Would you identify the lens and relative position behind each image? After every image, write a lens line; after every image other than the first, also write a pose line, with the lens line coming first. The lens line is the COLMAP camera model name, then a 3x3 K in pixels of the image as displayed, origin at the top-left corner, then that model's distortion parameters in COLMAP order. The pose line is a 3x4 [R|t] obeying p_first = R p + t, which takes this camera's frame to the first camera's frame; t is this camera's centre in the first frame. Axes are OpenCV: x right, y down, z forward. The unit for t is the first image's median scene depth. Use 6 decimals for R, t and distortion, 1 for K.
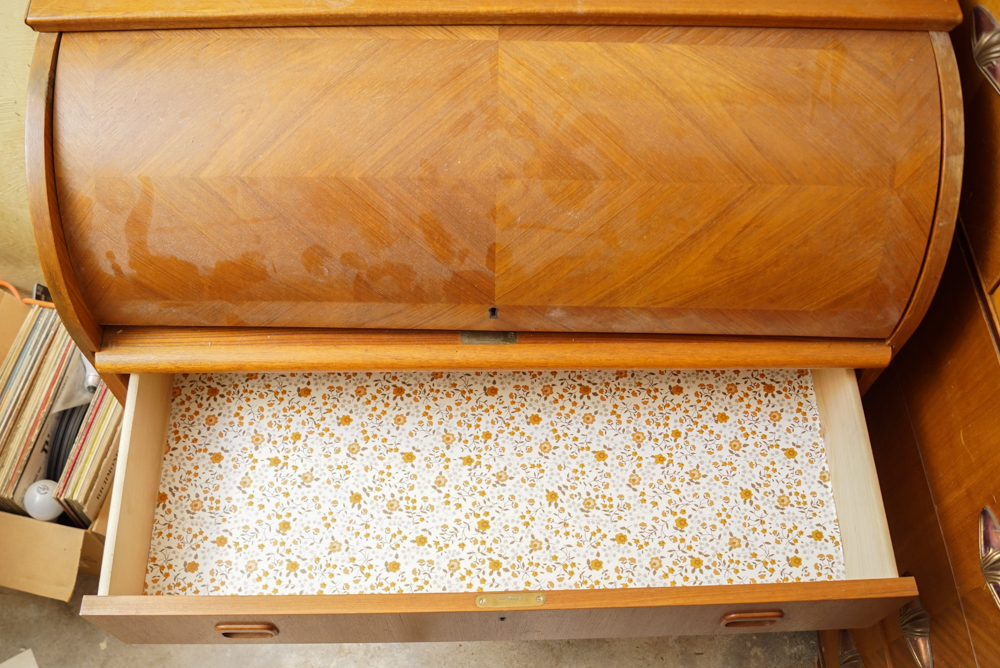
lens RADIAL K [[934.3, 0, 476.7], [0, 934.3, 399.1], [0, 0, 1]] dist [-0.080215, 0.024233]
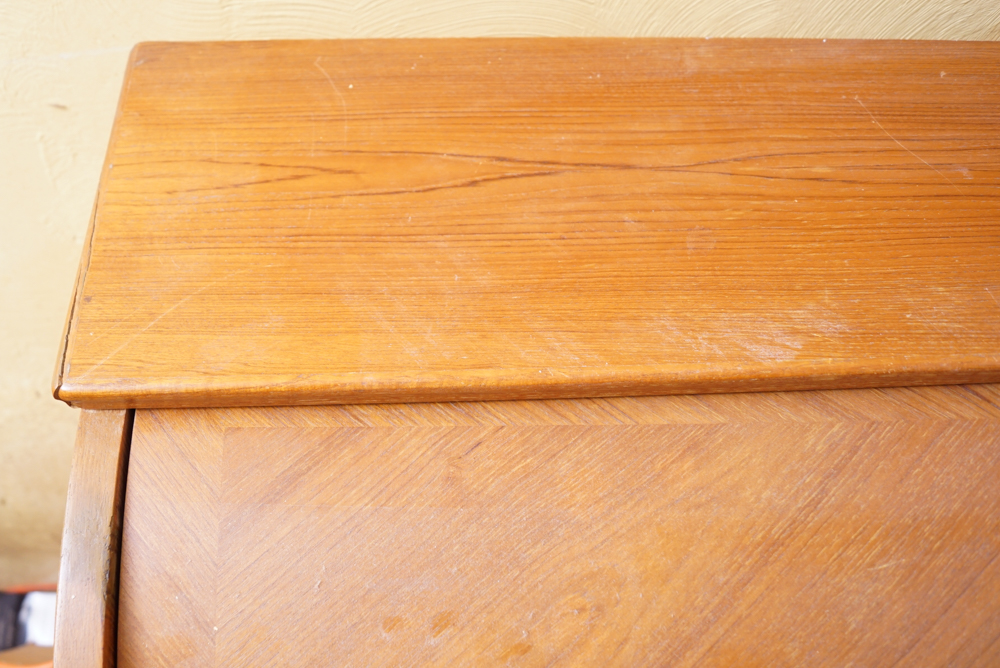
lens RADIAL K [[926.8, 0, 393.1], [0, 926.8, 292.1], [0, 0, 1]] dist [-0.087703, 0.015604]
pose [[0.999418, -0.016744, 0.029727, -0.346809], [0.022671, 0.977032, -0.211885, -0.365043], [-0.025497, 0.212435, 0.976842, 0.555982]]
